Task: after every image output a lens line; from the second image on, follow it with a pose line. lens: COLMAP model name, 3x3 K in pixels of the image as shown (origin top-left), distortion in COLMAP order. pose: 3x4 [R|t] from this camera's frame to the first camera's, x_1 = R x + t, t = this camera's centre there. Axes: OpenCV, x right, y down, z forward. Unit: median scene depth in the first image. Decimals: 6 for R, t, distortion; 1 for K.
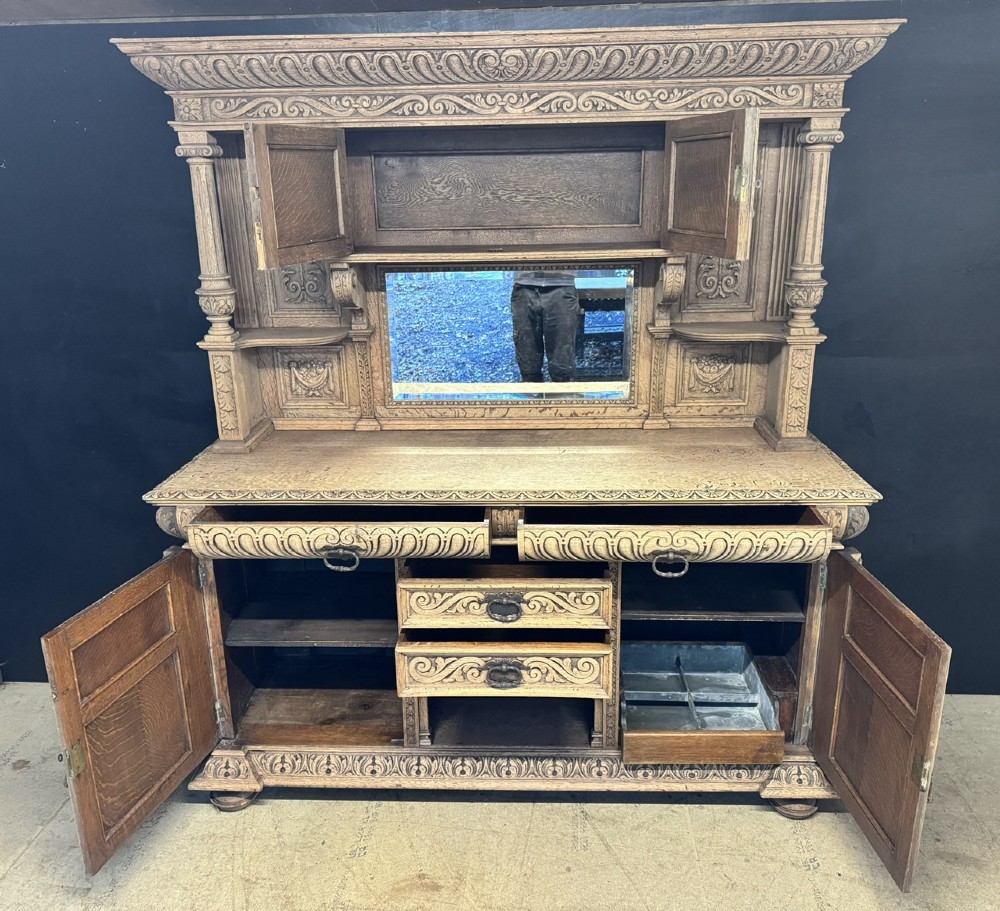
lens RADIAL K [[835.8, 0, 504.7], [0, 835.8, 460.7], [0, 0, 1]] dist [0.053411, -0.046437]
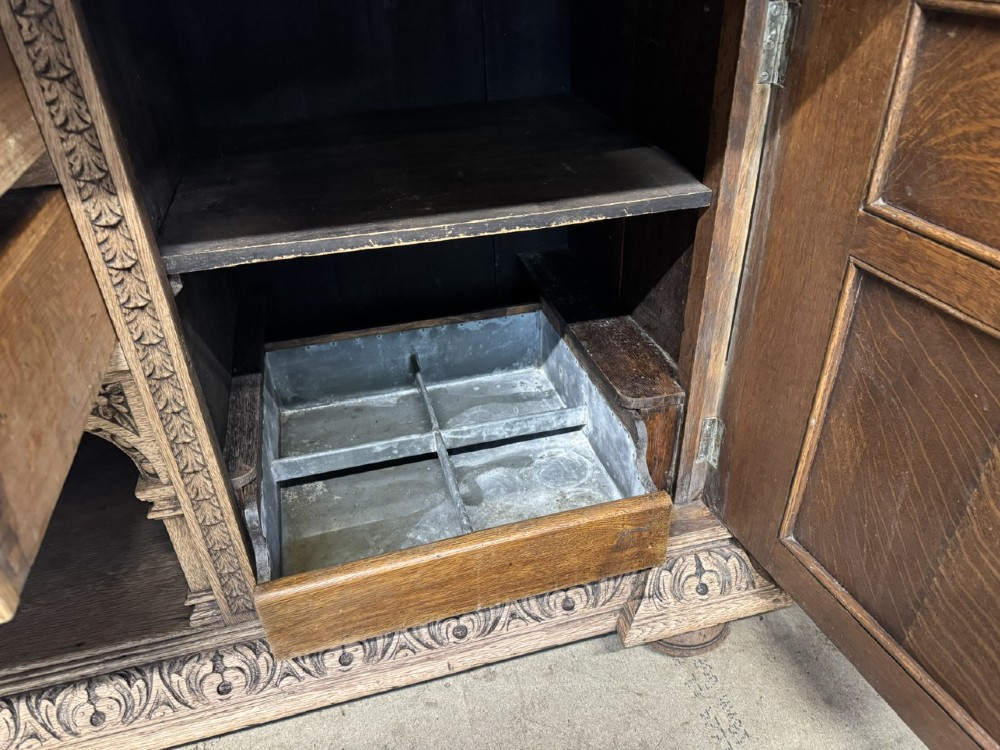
lens RADIAL K [[701.9, 0, 496.3], [0, 701.9, 369.3], [0, 0, 1]] dist [0.031496, -0.046906]
pose [[0.957475, -0.169755, 0.233292, 0.181548], [0.107911, 0.960608, 0.256101, 0.166572], [-0.267576, -0.220035, 0.938077, 0.705480]]
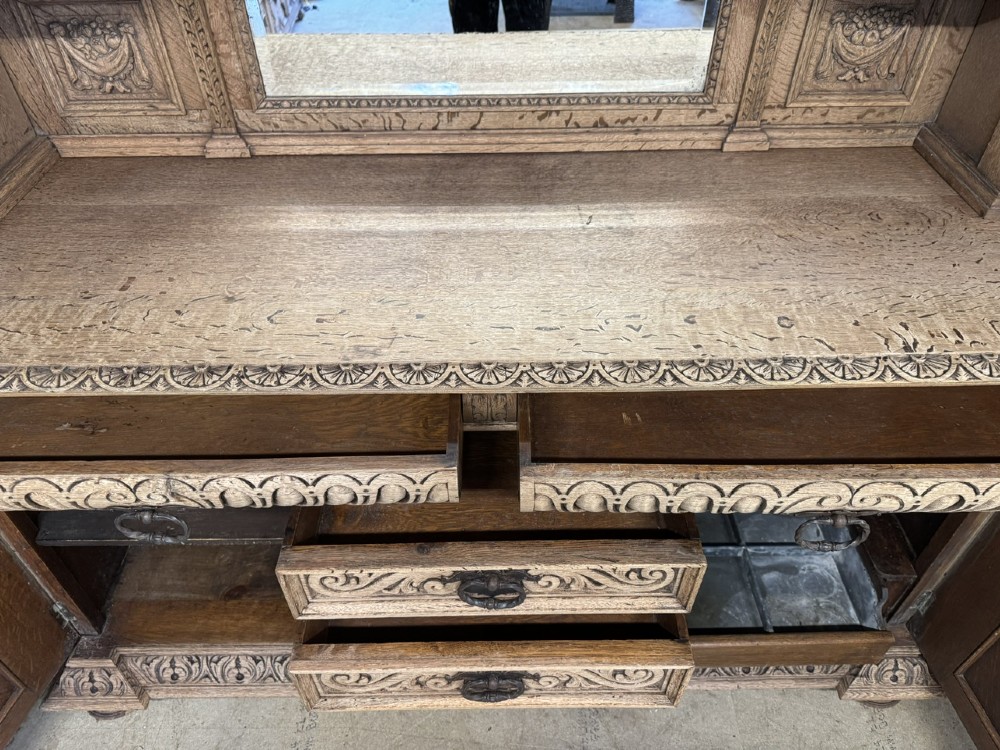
lens RADIAL K [[701.9, 0, 496.6], [0, 701.9, 378.9], [0, 0, 1]] dist [0.031496, -0.046906]
pose [[0.998820, -0.027226, 0.040210, -0.009862], [0.007695, 0.906319, 0.422524, -0.111673], [-0.047947, -0.421716, 0.905460, 0.567288]]
